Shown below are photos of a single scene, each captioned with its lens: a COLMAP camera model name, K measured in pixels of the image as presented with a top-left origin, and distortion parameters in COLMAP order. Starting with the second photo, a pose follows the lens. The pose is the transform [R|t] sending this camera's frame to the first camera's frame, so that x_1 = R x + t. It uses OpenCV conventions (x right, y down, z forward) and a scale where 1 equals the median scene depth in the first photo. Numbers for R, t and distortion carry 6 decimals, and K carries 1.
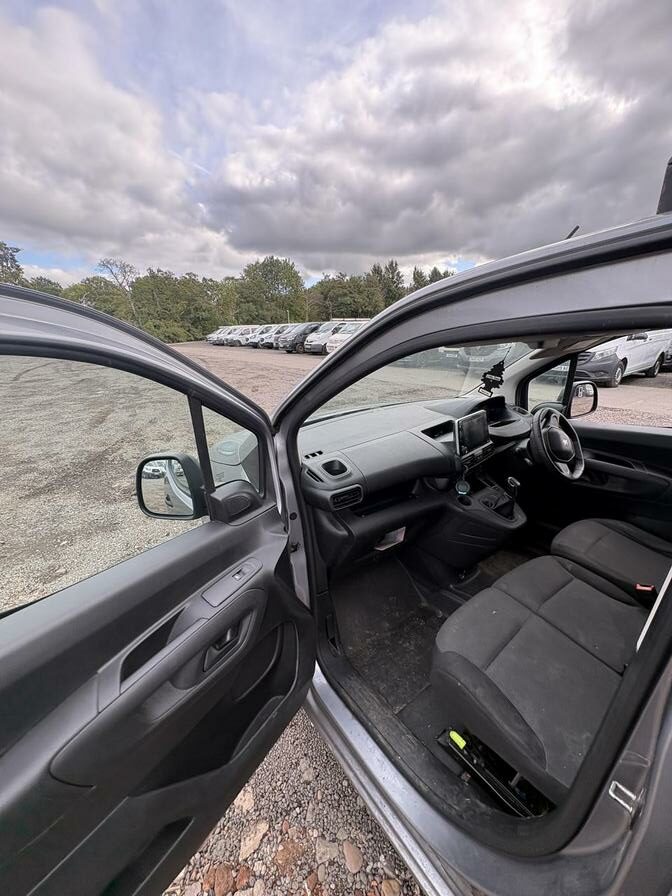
lens RADIAL K [[362.7, 0, 331.2], [0, 362.7, 446.5], [0, 0, 1]] dist [-0.002000, -0.000359]
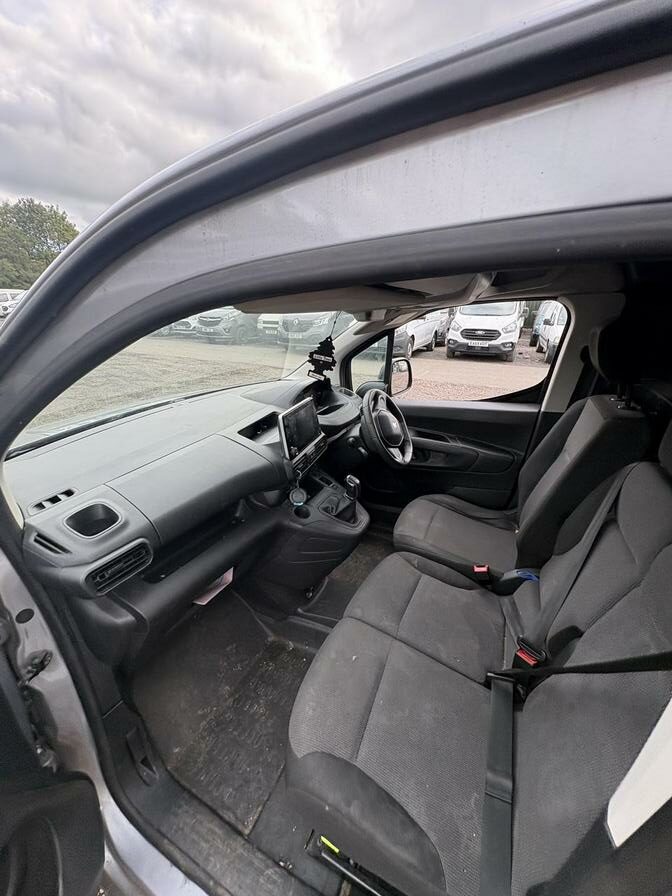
lens RADIAL K [[353.0, 0, 336.0], [0, 353.0, 448.0], [0, 0, 1]] dist [-0.004975, -0.000124]
pose [[0.886280, -0.138451, 0.441971, 0.101707], [0.106648, 0.989637, 0.096151, -0.058257], [-0.450703, -0.038082, 0.891861, 0.255341]]
